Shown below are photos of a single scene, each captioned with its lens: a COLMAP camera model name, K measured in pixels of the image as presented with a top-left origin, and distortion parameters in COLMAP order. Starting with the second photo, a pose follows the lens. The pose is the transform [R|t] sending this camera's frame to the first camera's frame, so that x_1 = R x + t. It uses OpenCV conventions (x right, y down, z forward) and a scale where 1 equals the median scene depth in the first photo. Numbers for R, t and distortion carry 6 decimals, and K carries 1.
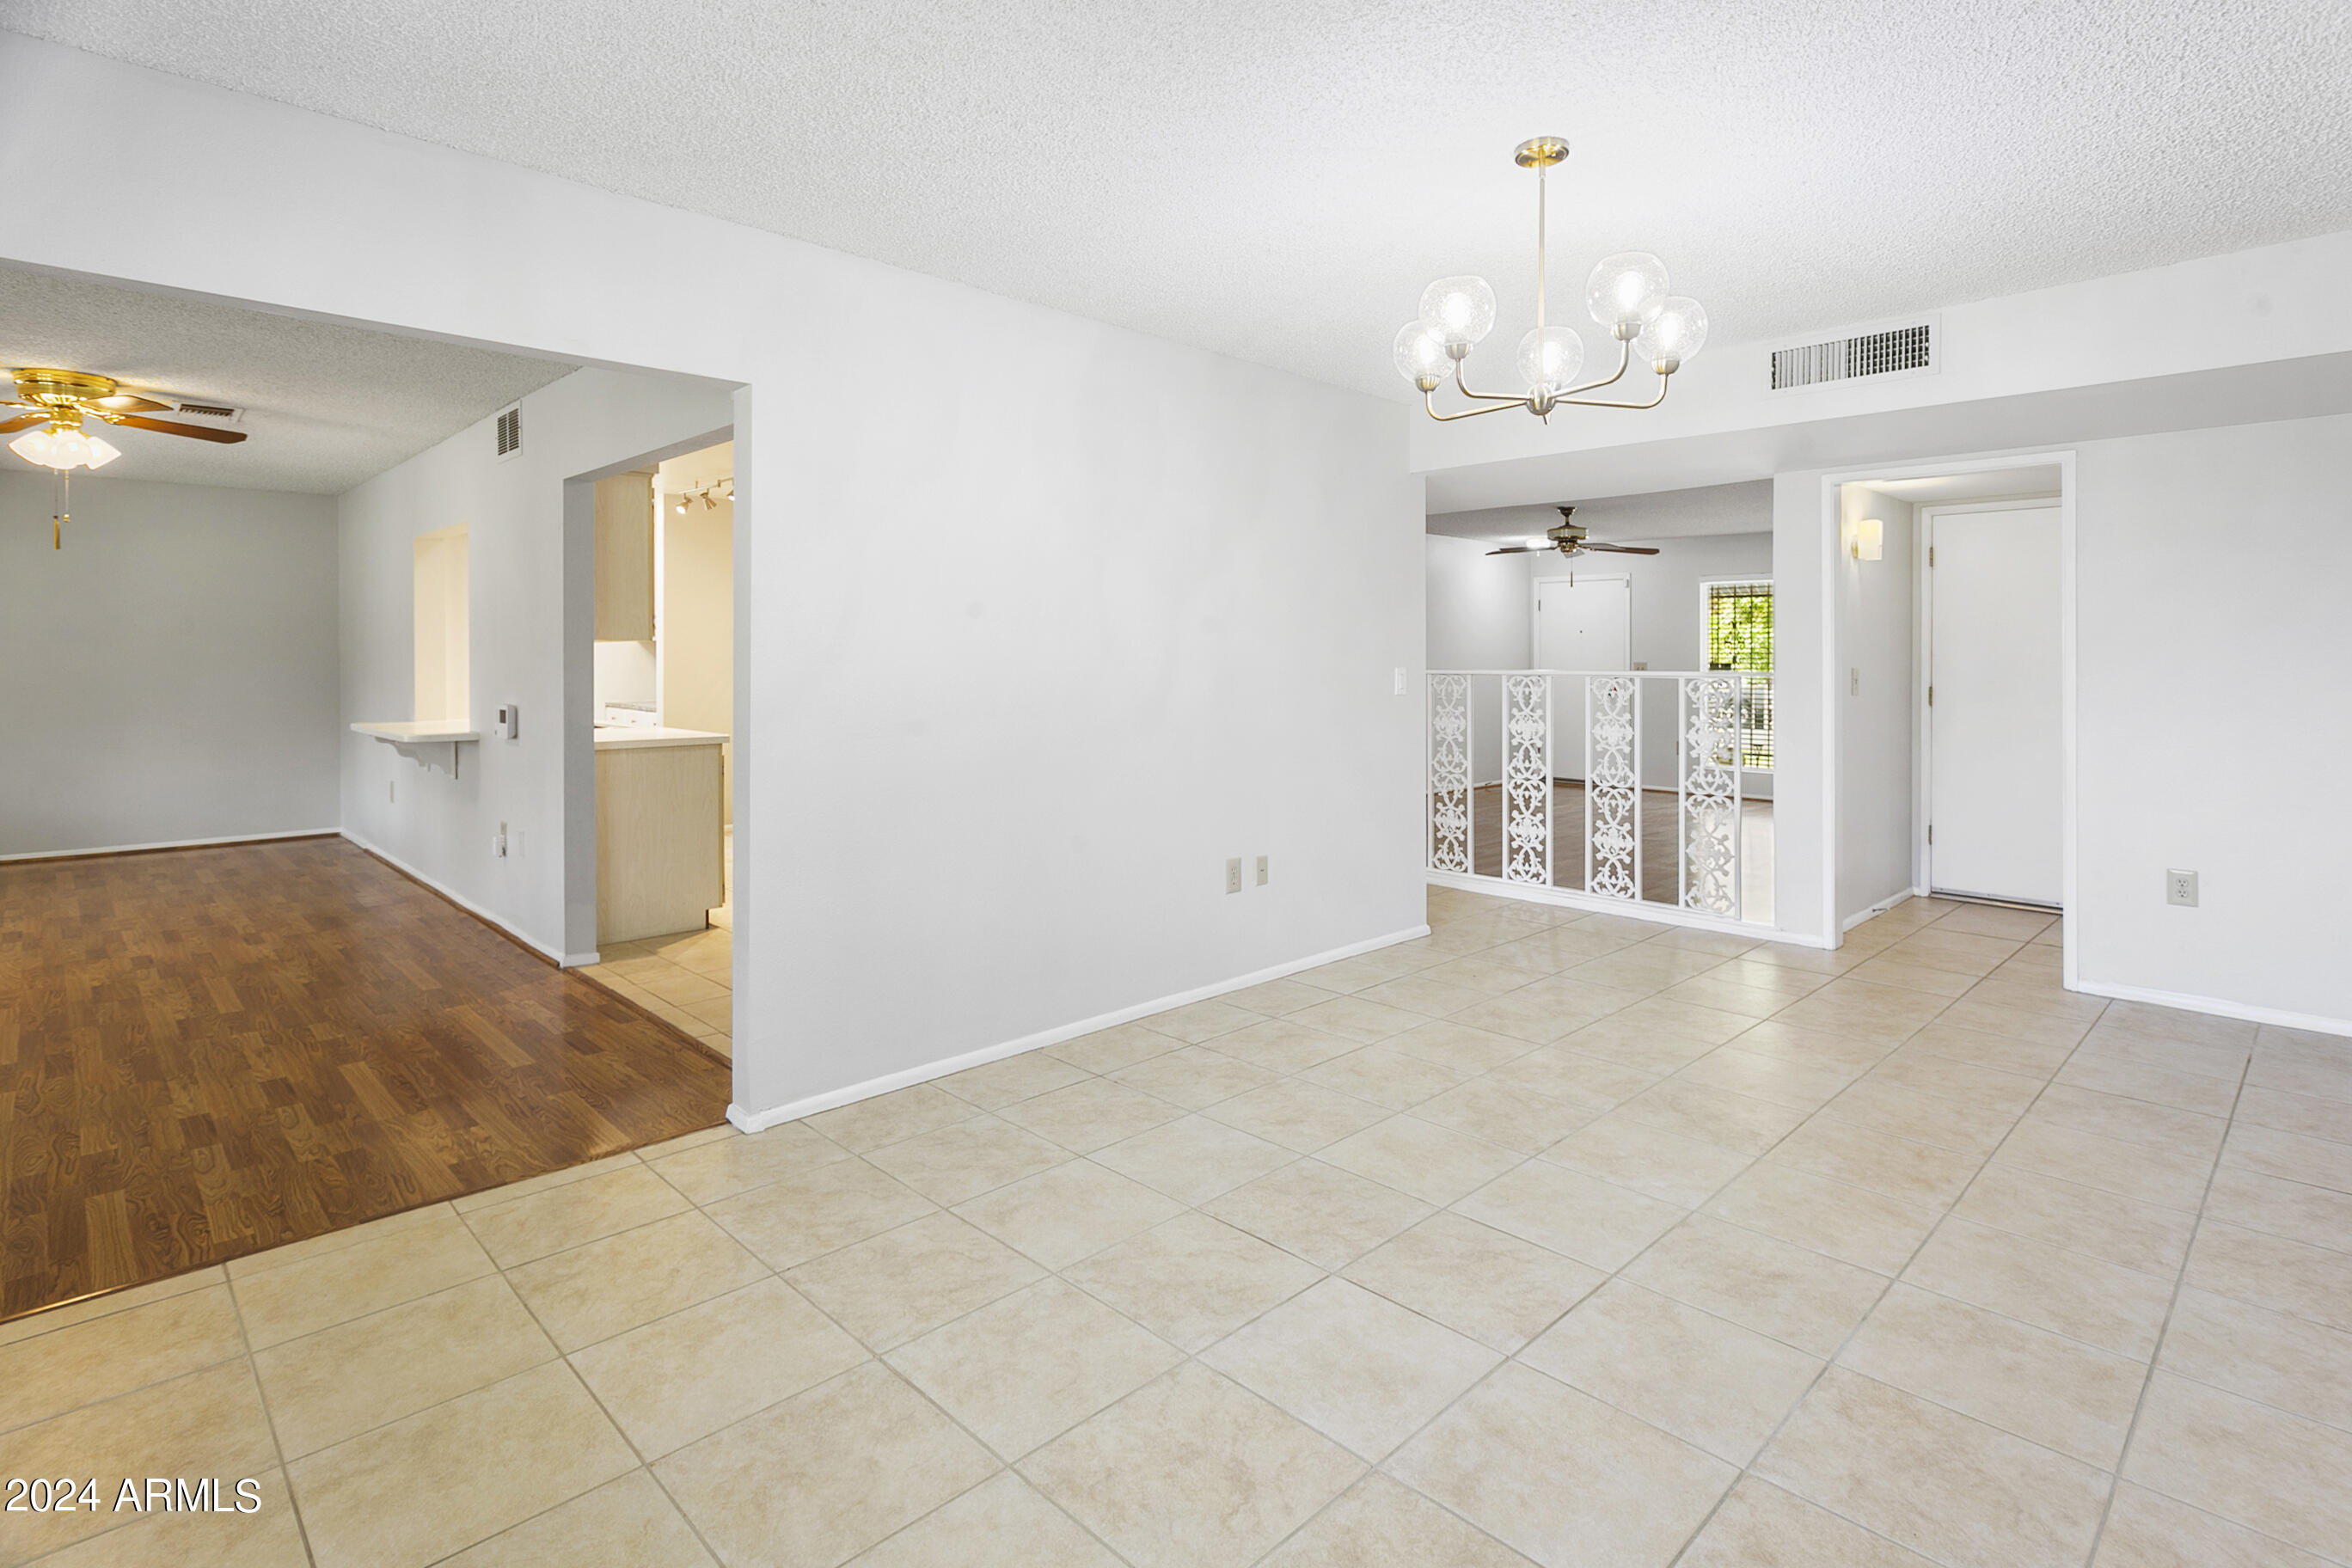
lens RADIAL K [[1154.1, 0, 1176.2], [0, 1154.1, 784.6], [0, 0, 1]] dist [-0.001030, -0.000615]
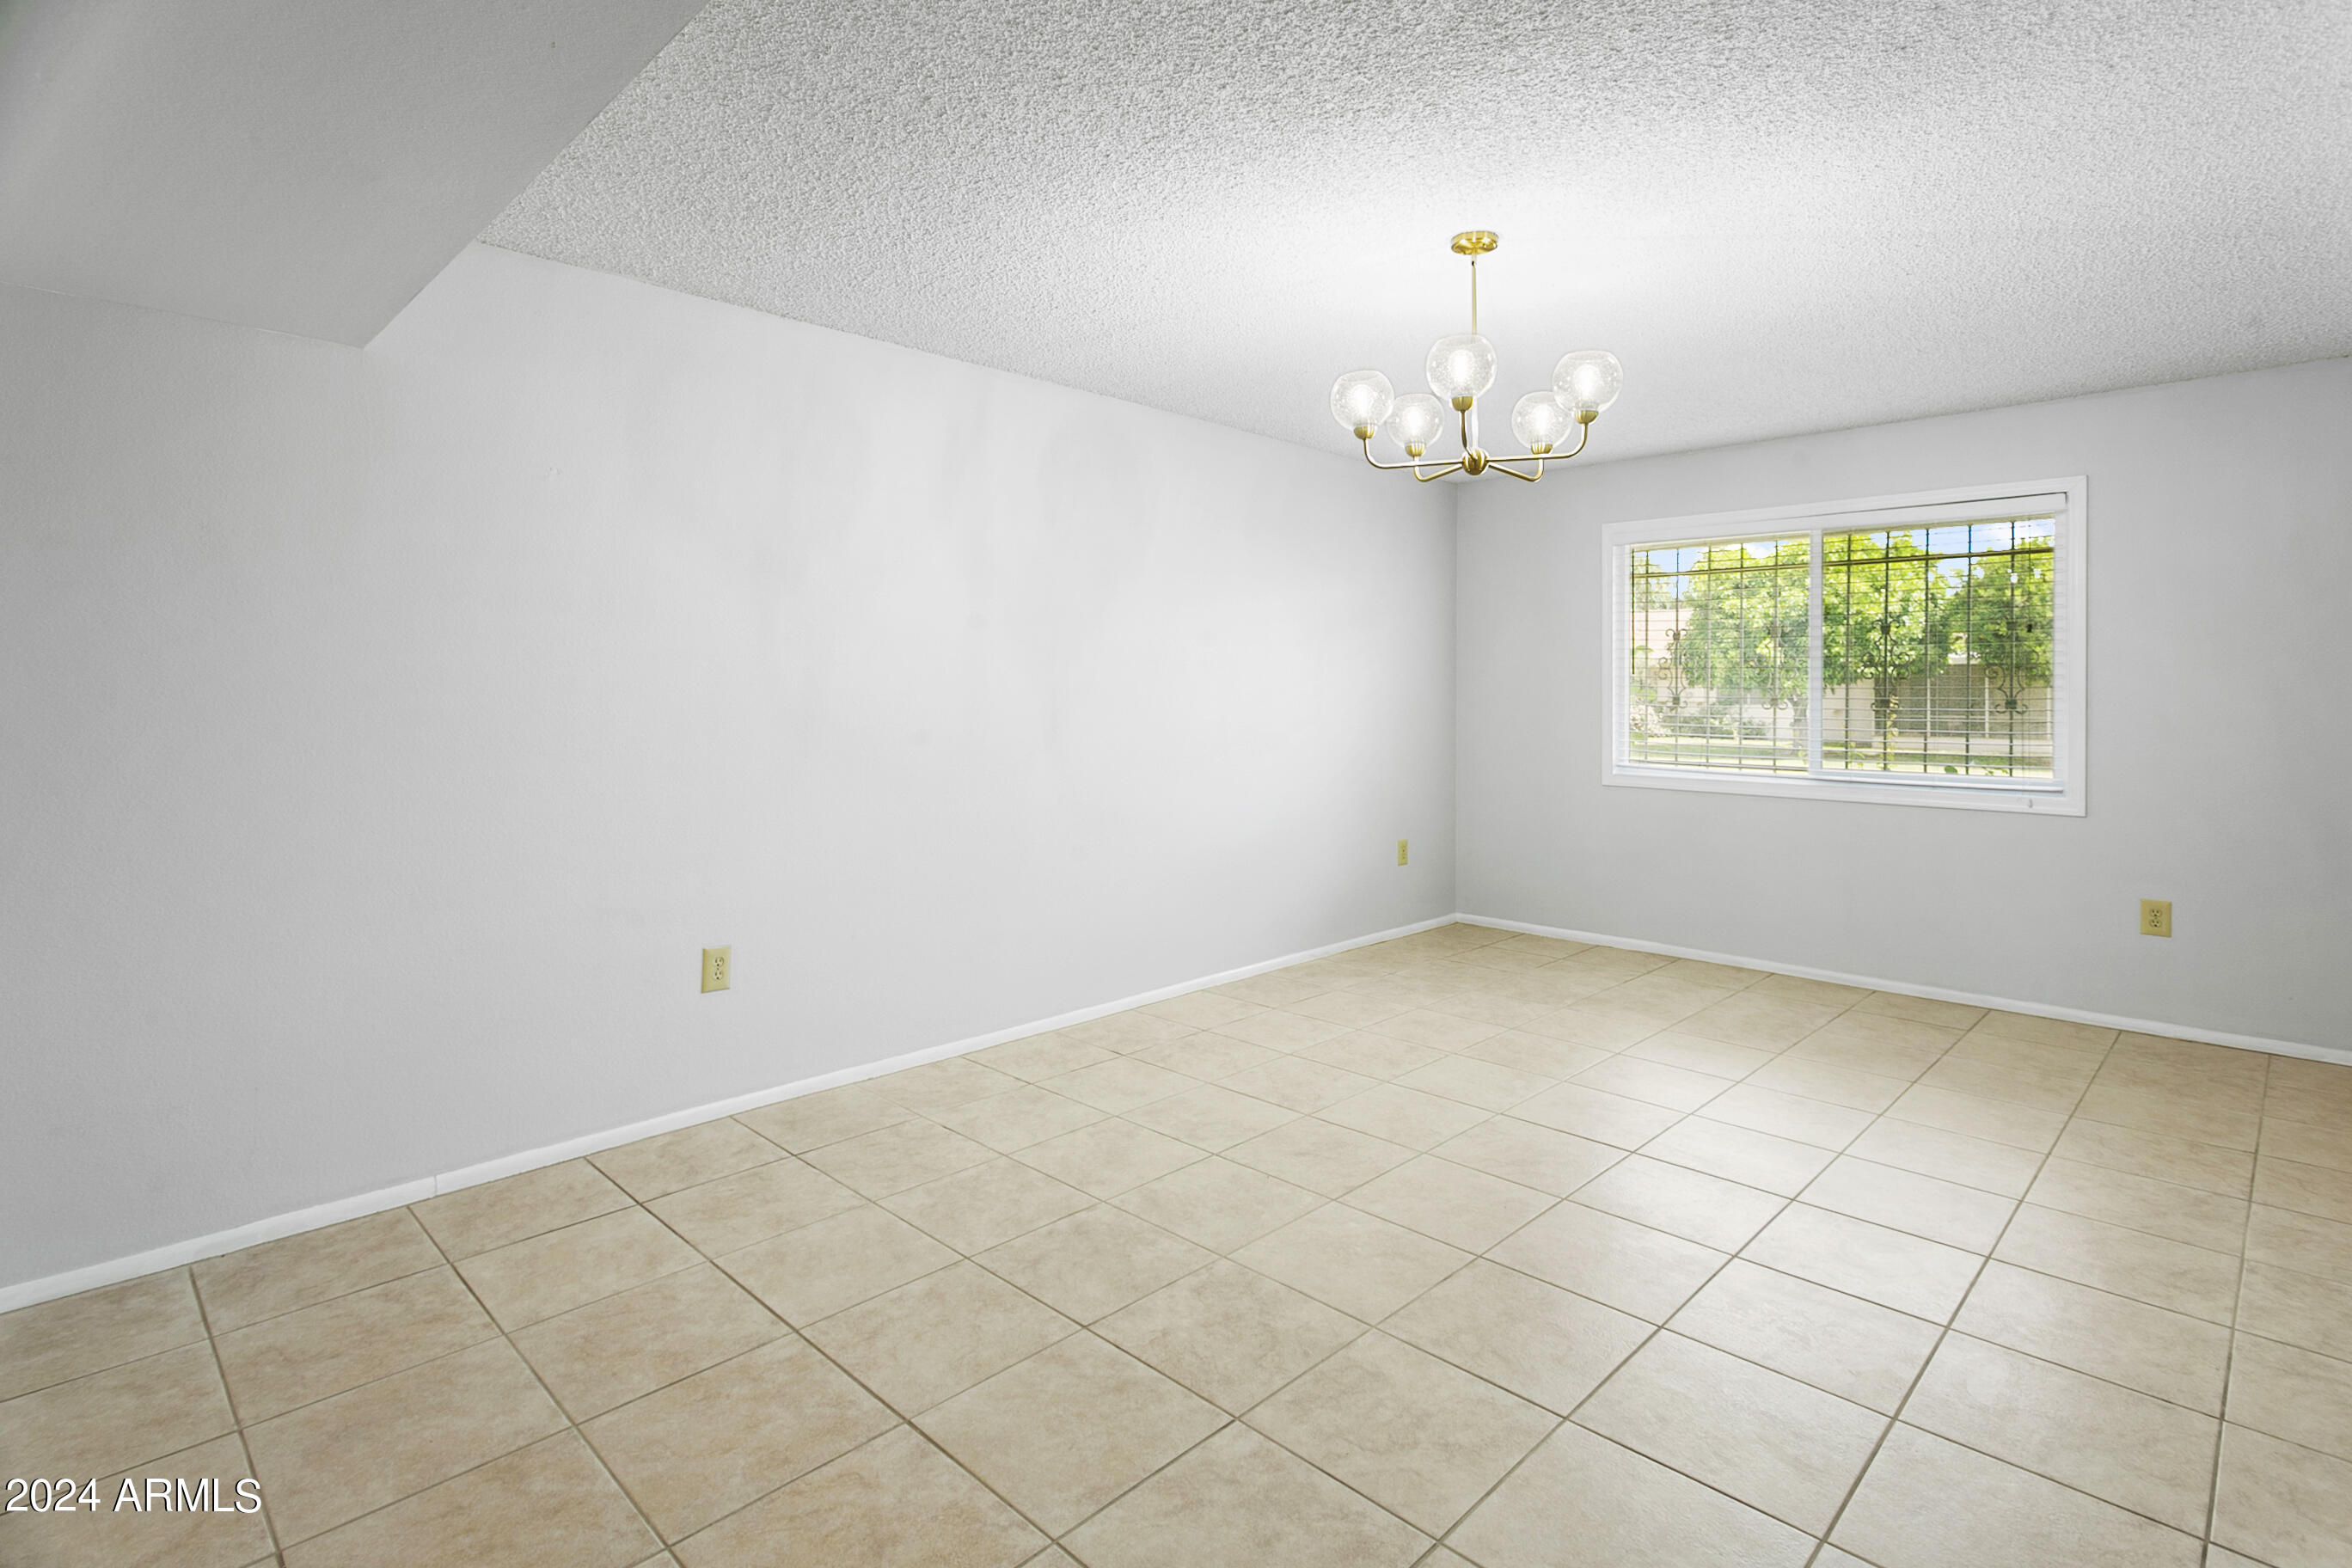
lens RADIAL K [[1154.1, 0, 1175.7], [0, 1154.1, 783.4], [0, 0, 1]] dist [-0.001030, -0.000615]
pose [[-0.999813, -0.000487, -0.019332, 0.633803], [-0.004068, 0.982618, 0.185596, -0.221722], [0.018906, 0.185640, -0.982436, 2.038027]]
